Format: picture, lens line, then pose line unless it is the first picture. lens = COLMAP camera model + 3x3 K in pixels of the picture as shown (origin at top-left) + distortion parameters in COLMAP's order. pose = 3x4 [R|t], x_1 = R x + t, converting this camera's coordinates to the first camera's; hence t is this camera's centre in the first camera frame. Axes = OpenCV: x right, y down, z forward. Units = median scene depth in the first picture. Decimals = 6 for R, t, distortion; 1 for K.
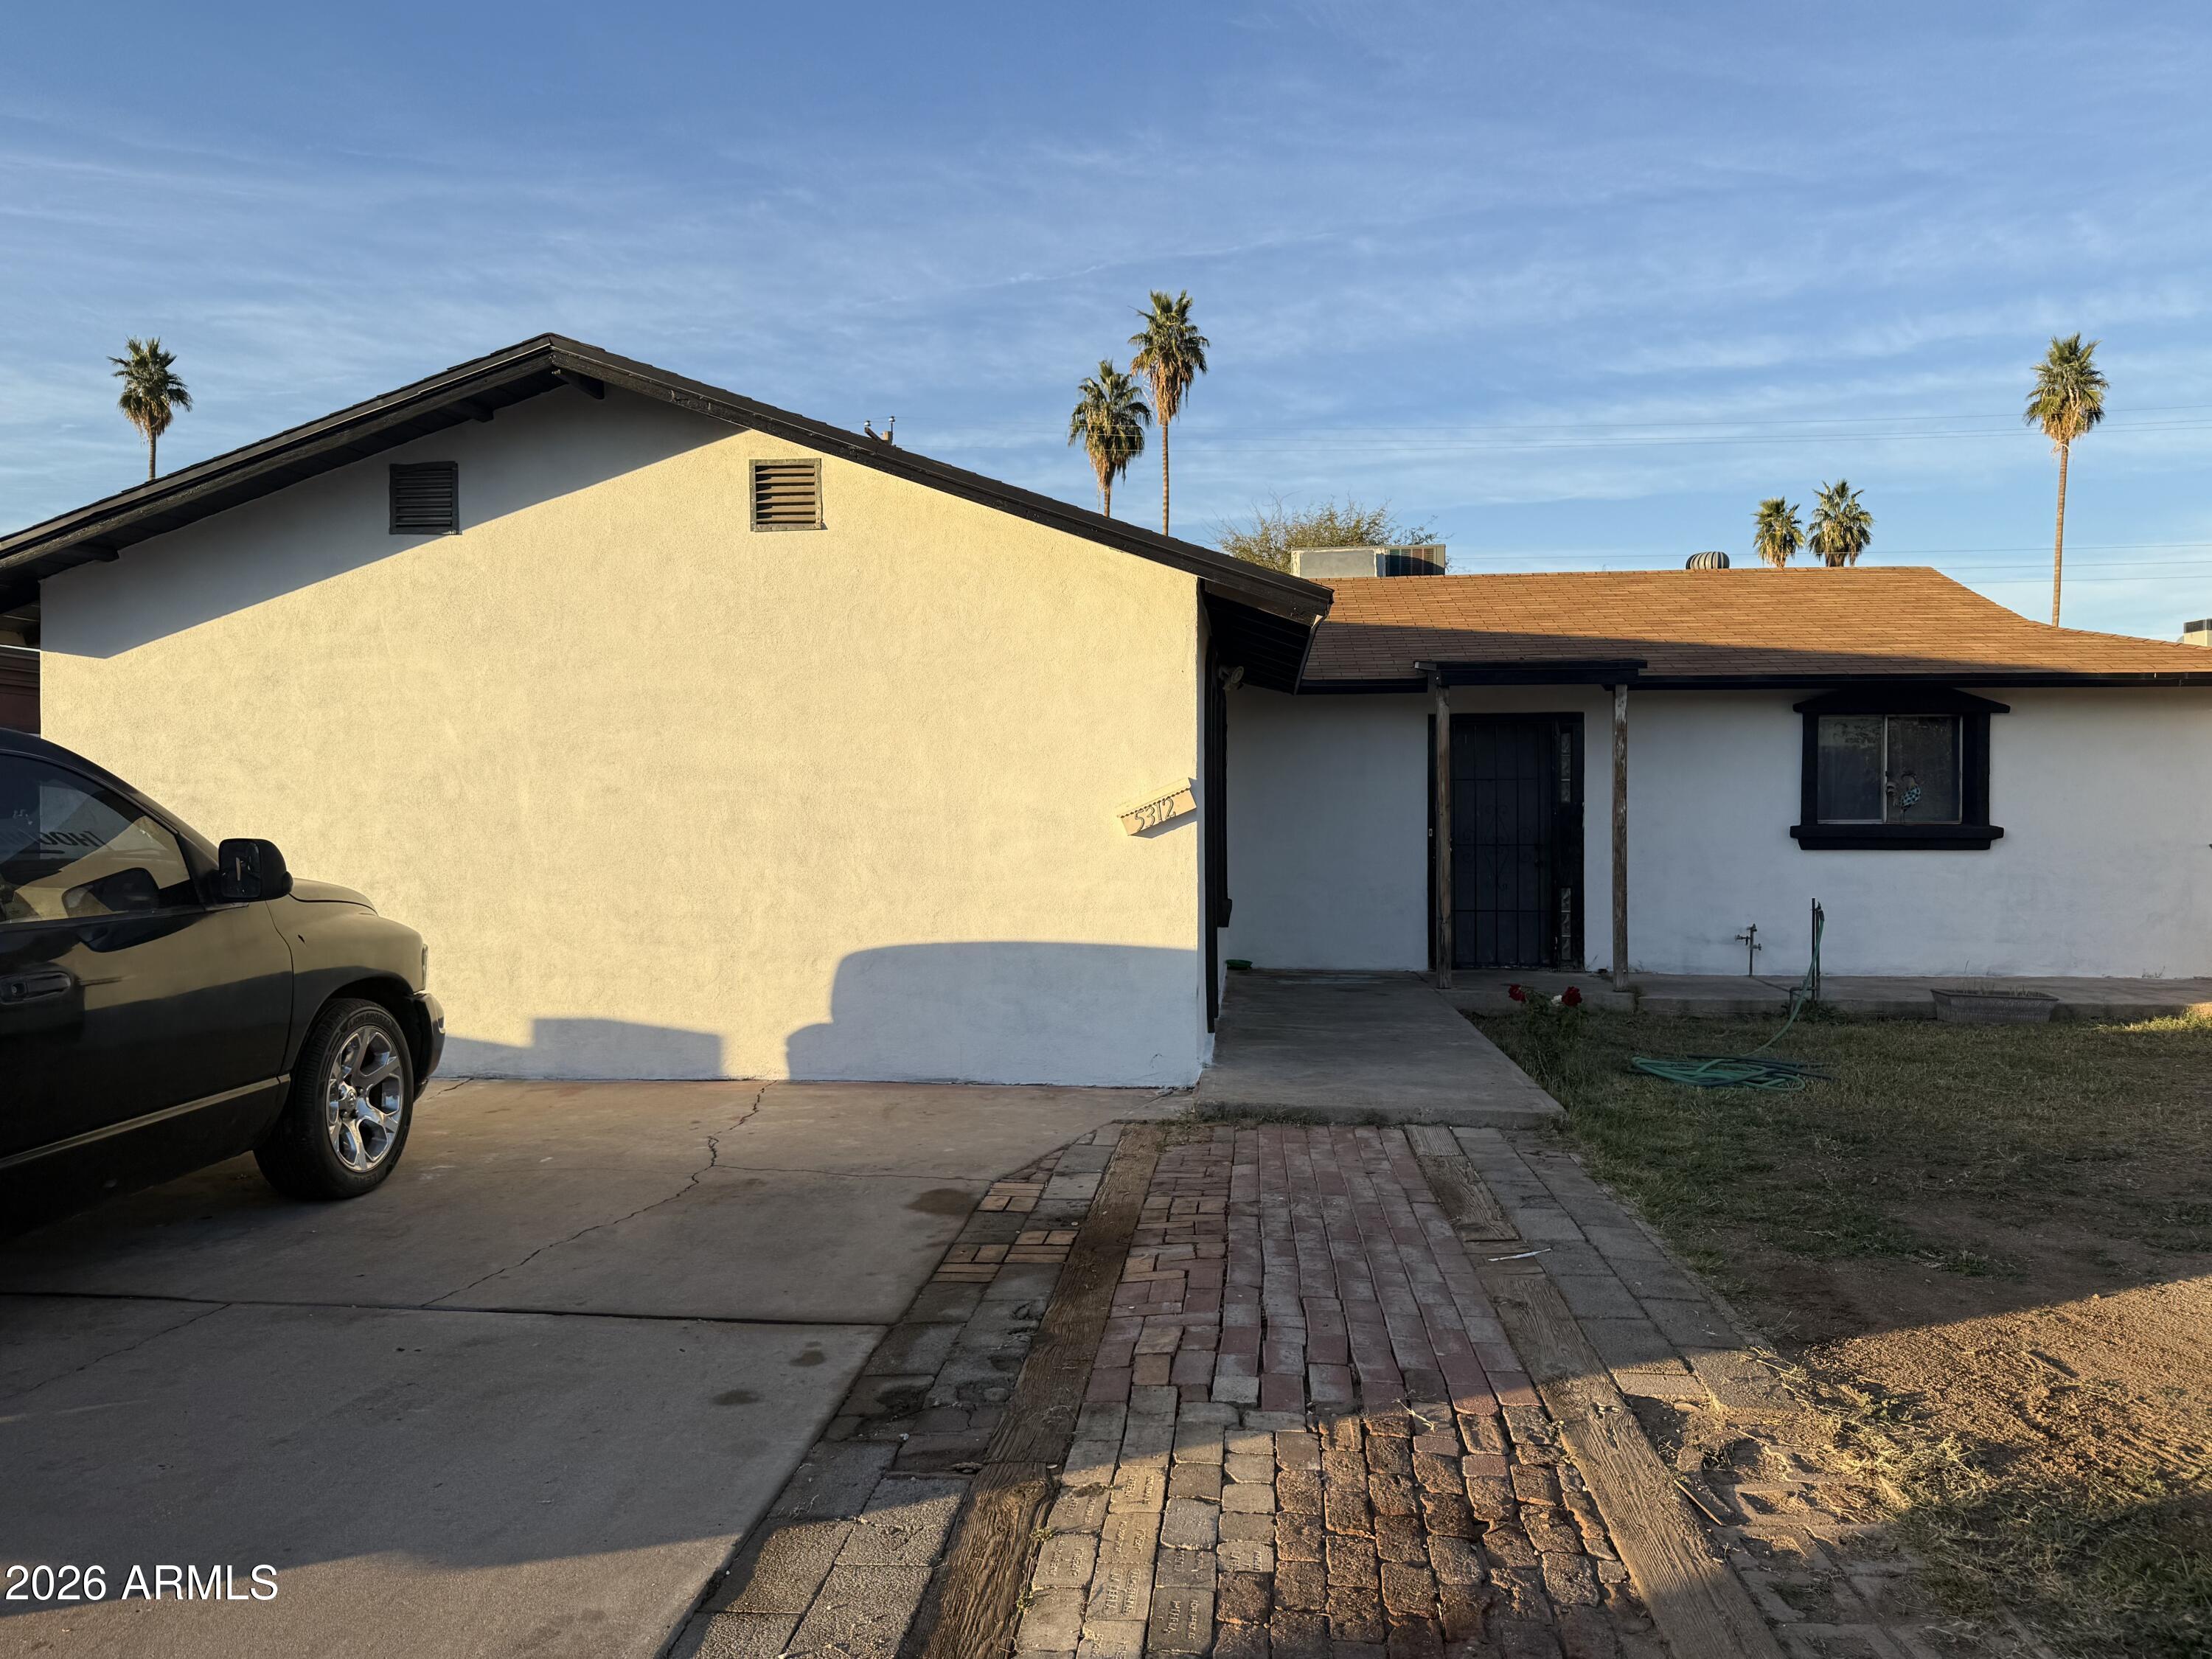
lens RADIAL K [[1645.9, 0, 1063.6], [0, 1645.9, 832.0], [0, 0, 1]] dist [0.060697, -0.060541]
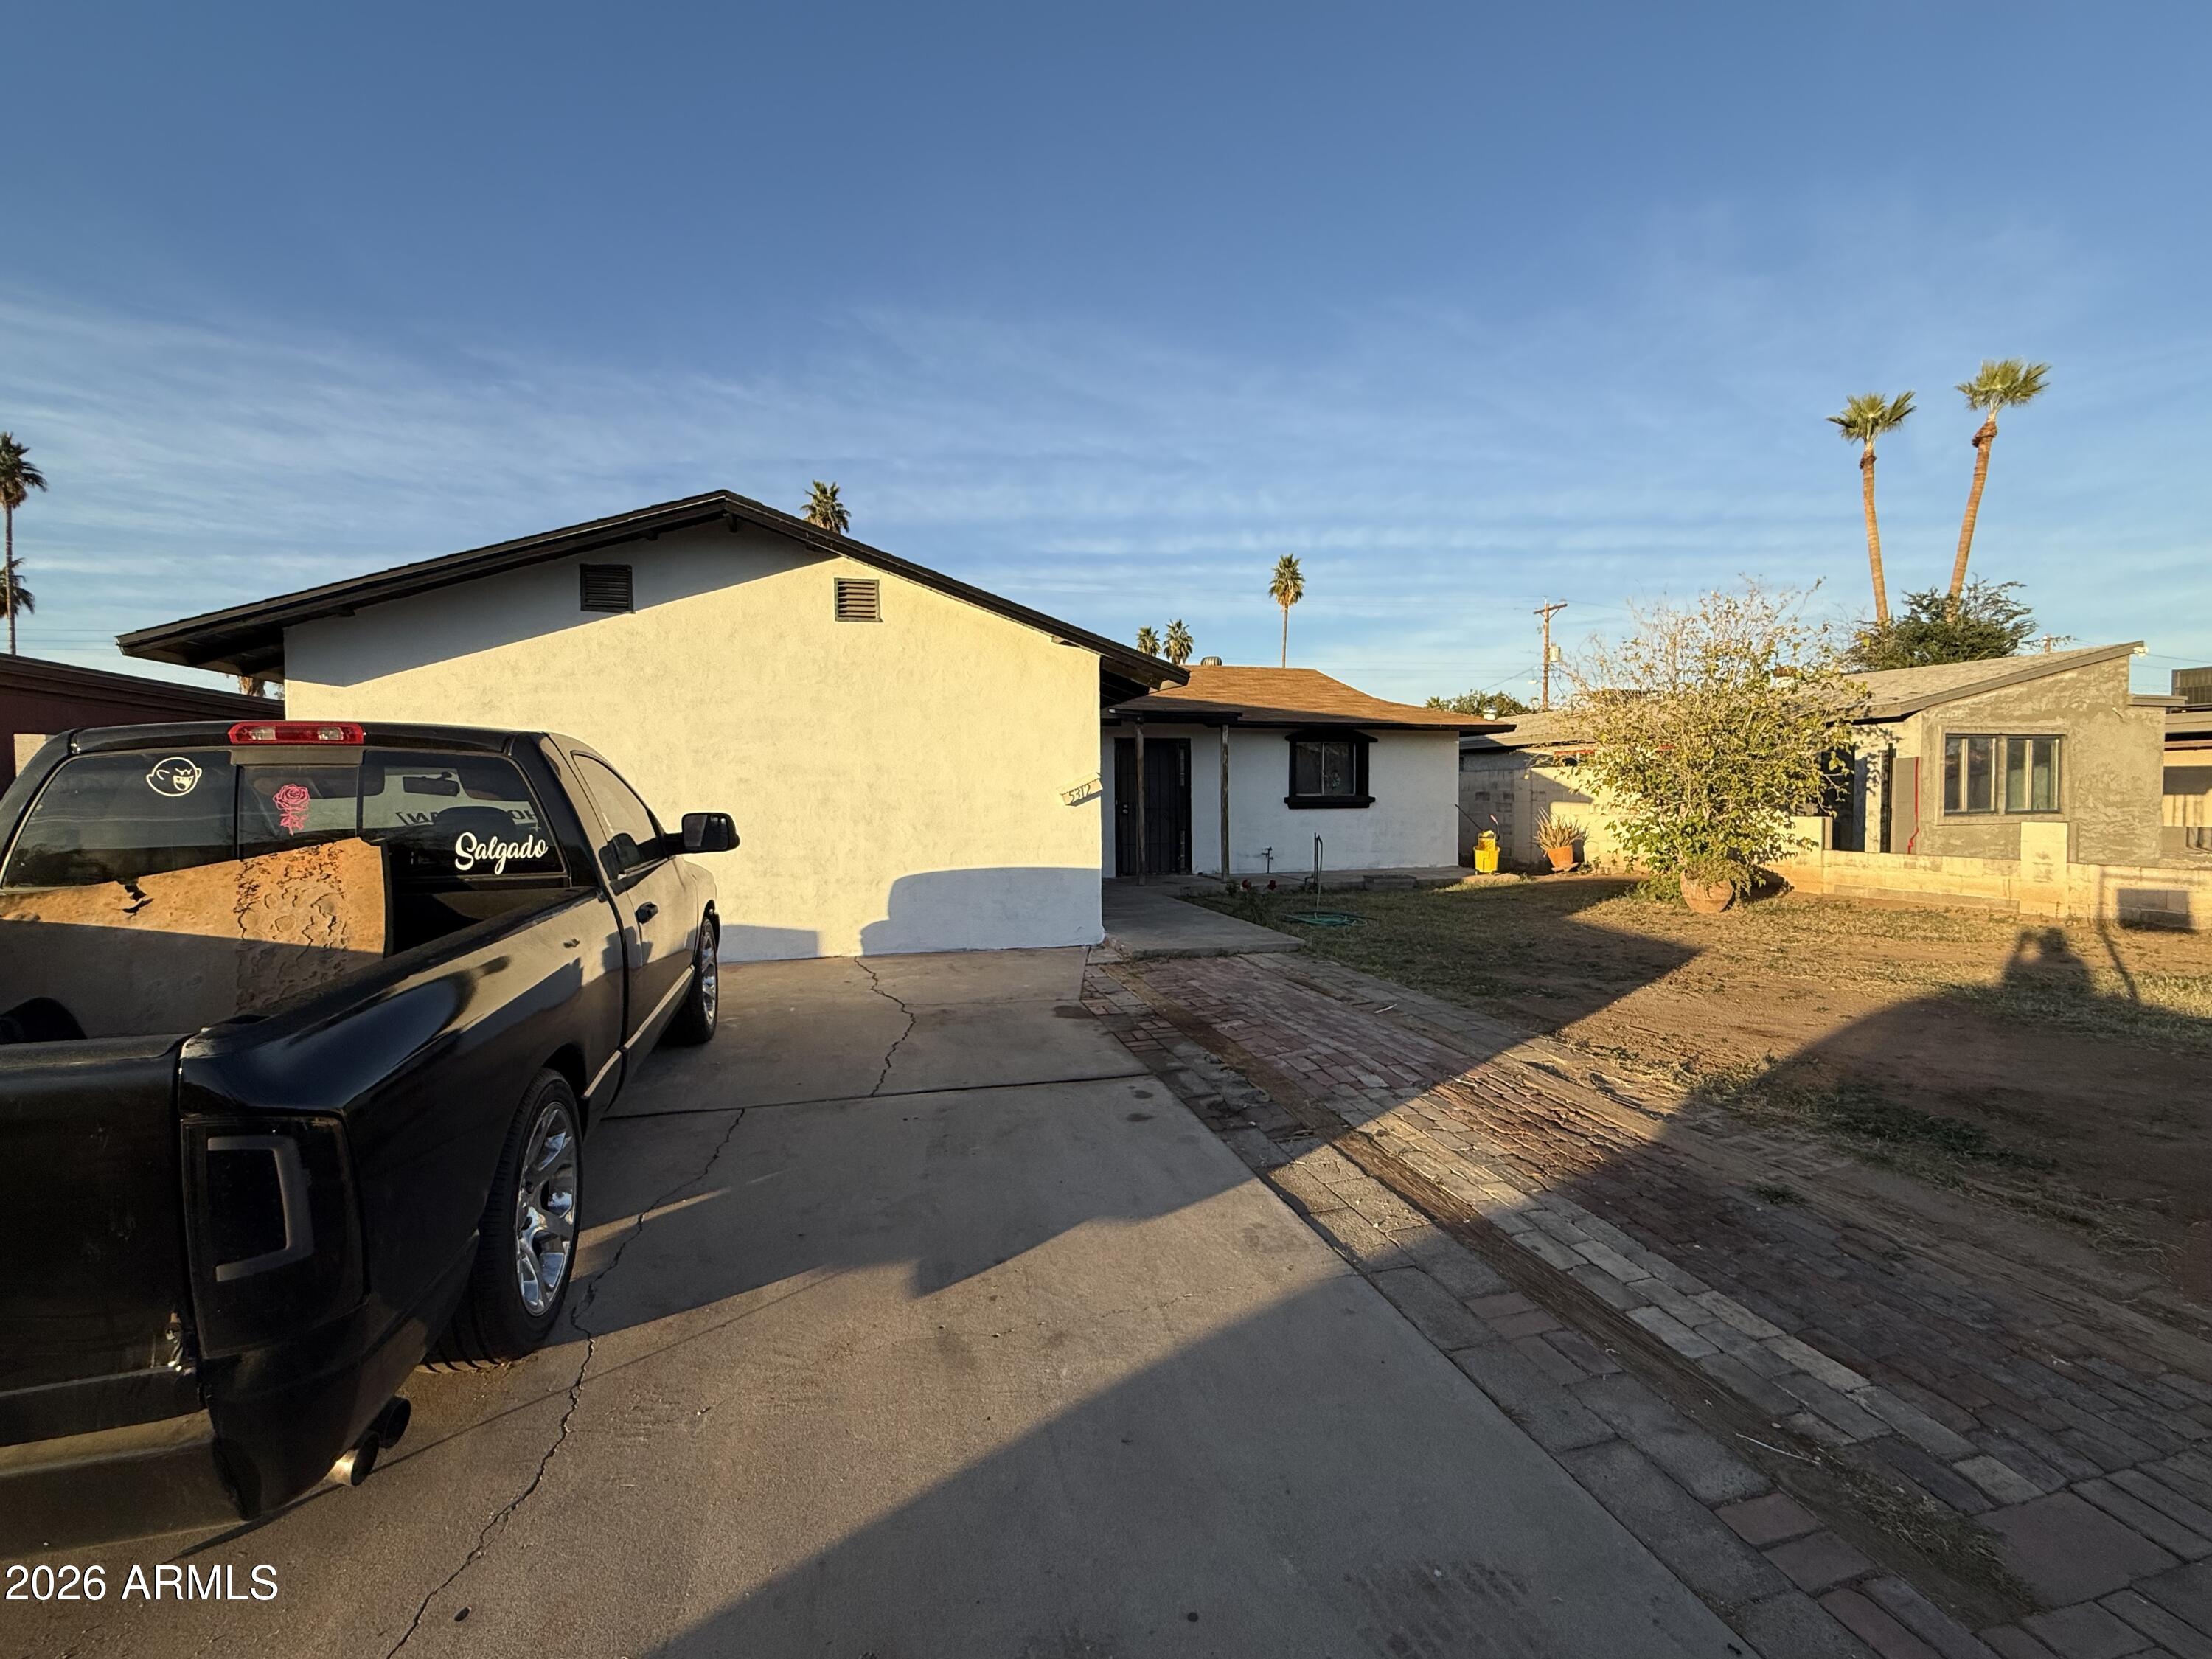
lens RADIAL K [[954.5, 0, 1084.6], [0, 954.5, 824.8], [0, 0, 1]] dist [0.012617, -0.000549]
pose [[0.934587, -0.020000, 0.355173, -0.291574], [0.012690, 0.999657, 0.022901, -0.000024], [-0.355509, -0.016896, 0.934520, 0.028889]]
